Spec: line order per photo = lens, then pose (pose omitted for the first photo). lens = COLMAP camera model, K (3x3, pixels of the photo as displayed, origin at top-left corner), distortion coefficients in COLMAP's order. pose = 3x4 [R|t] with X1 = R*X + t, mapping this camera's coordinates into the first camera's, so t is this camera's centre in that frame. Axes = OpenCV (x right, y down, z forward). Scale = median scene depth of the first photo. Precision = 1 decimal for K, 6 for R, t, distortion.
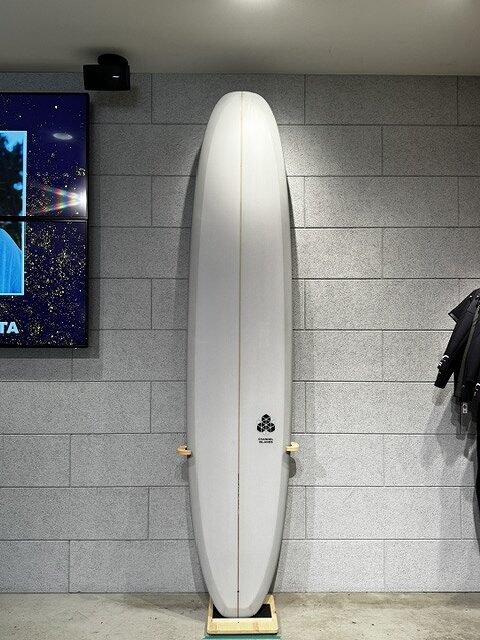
lens RADIAL K [[525.5, 0, 235.9], [0, 525.5, 320.2], [0, 0, 1]] dist [0.078758, -0.127130]
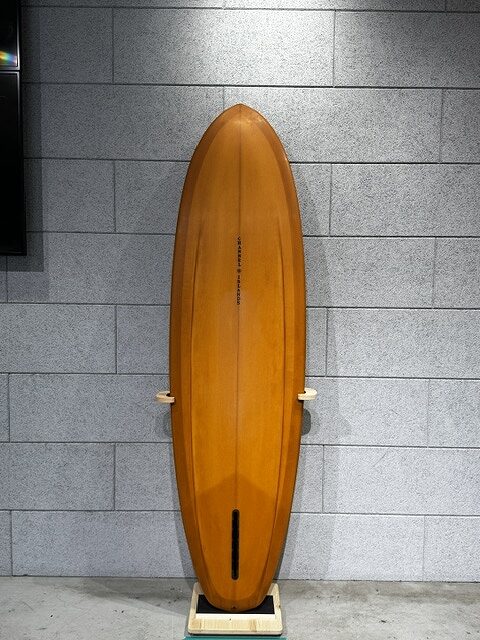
lens RADIAL K [[552.7, 0, 237.8], [0, 552.7, 322.3], [0, 0, 1]] dist [0.091126, -0.160368]
pose [[0.999857, 0.011796, -0.012098, 0.017822], [-0.010343, 0.993445, 0.113843, 0.051115], [0.013361, -0.113702, 0.993425, 0.233684]]
